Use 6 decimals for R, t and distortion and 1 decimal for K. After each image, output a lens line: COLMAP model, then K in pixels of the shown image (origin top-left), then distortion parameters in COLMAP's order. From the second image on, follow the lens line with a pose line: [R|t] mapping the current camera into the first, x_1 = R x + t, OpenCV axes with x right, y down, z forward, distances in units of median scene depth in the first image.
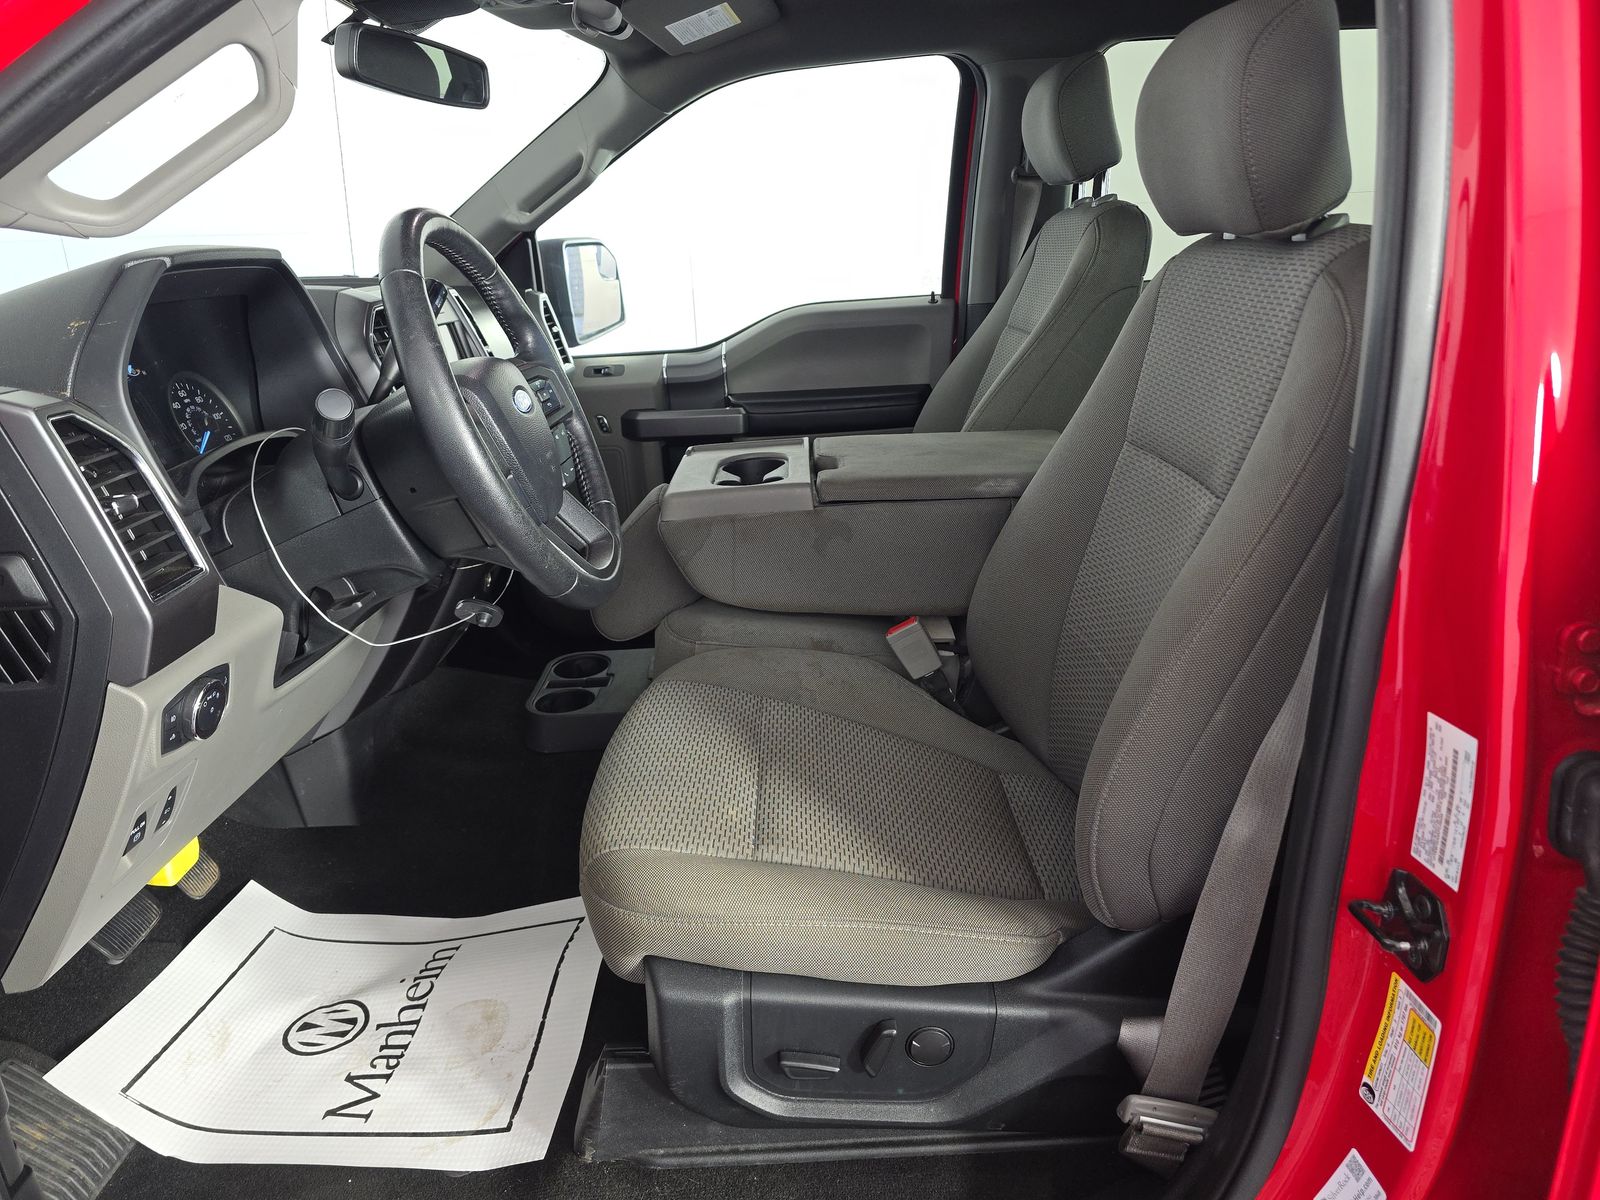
lens RADIAL K [[1156.5, 0, 774.7], [0, 1156.5, 586.2], [0, 0, 1]] dist [0.096113, -0.104548]
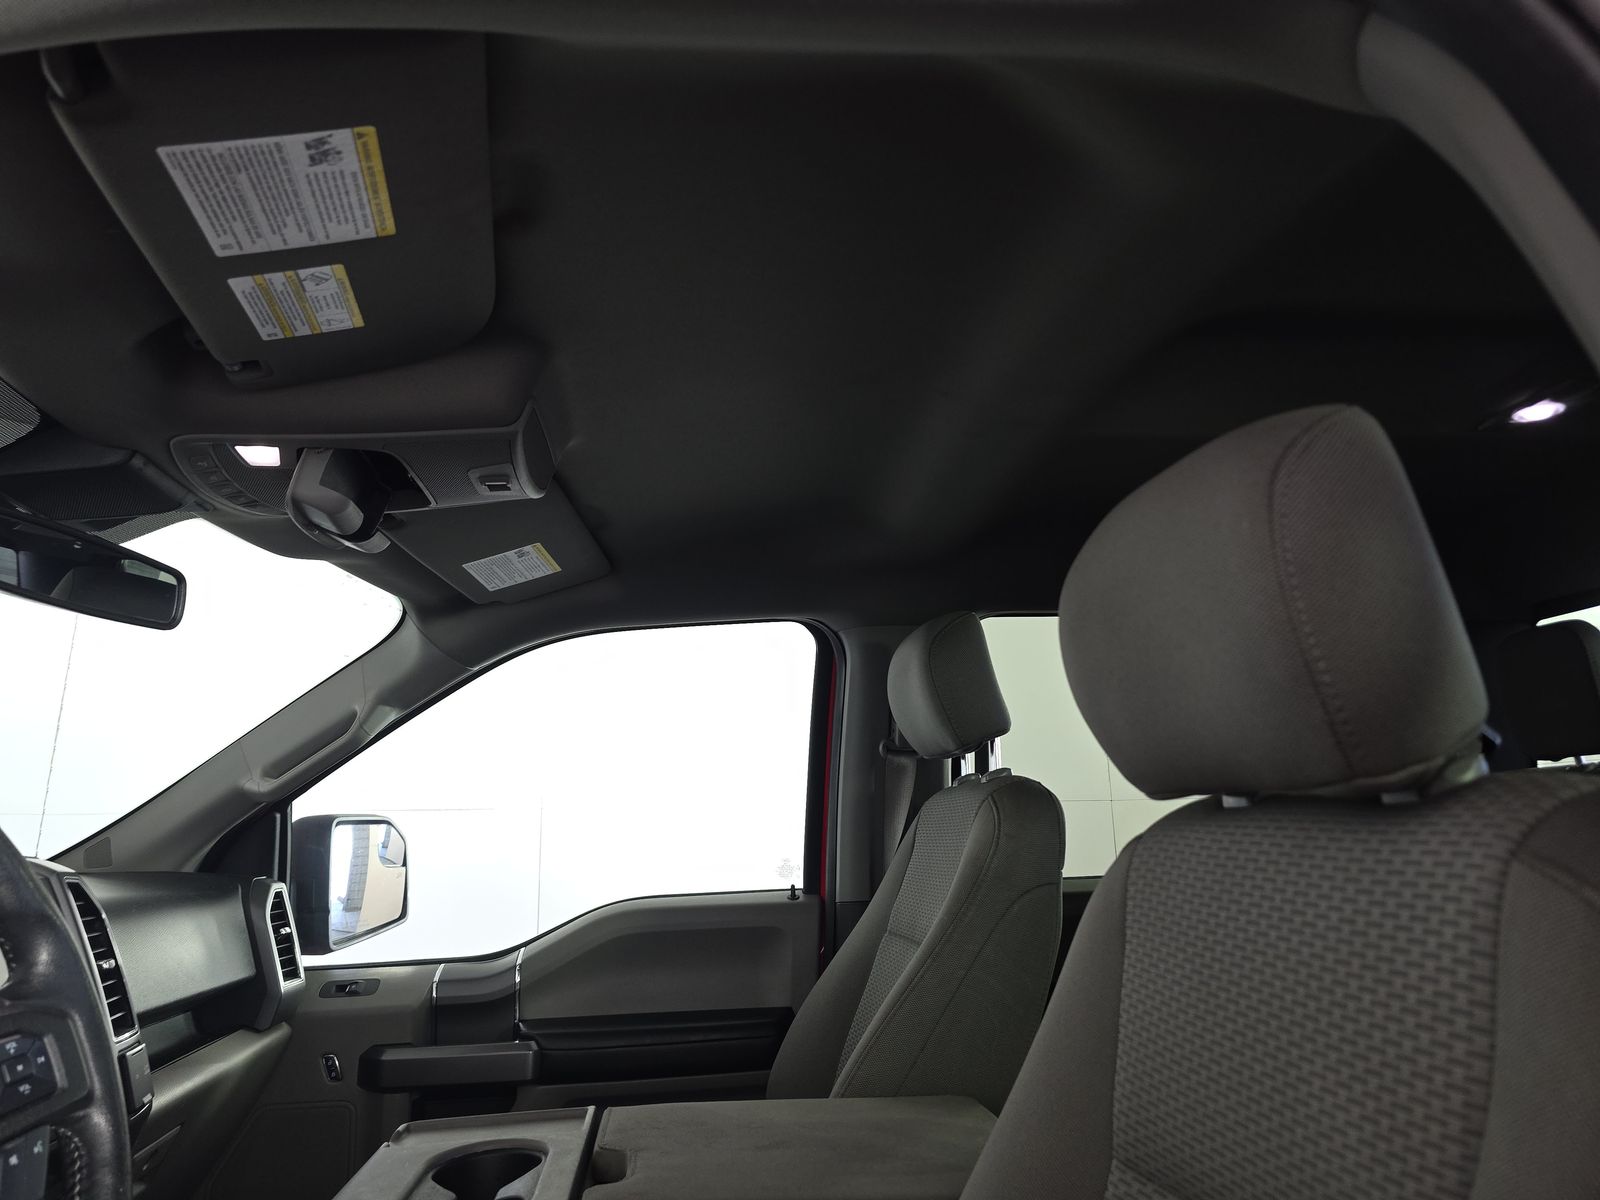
lens RADIAL K [[1156.5, 0, 774.7], [0, 1156.5, 586.2], [0, 0, 1]] dist [0.096113, -0.104548]
pose [[0.994654, 0.041305, 0.094647, 0.041442], [0.009265, 0.877134, -0.480156, -0.051550], [-0.102851, 0.478466, 0.872062, 0.215810]]
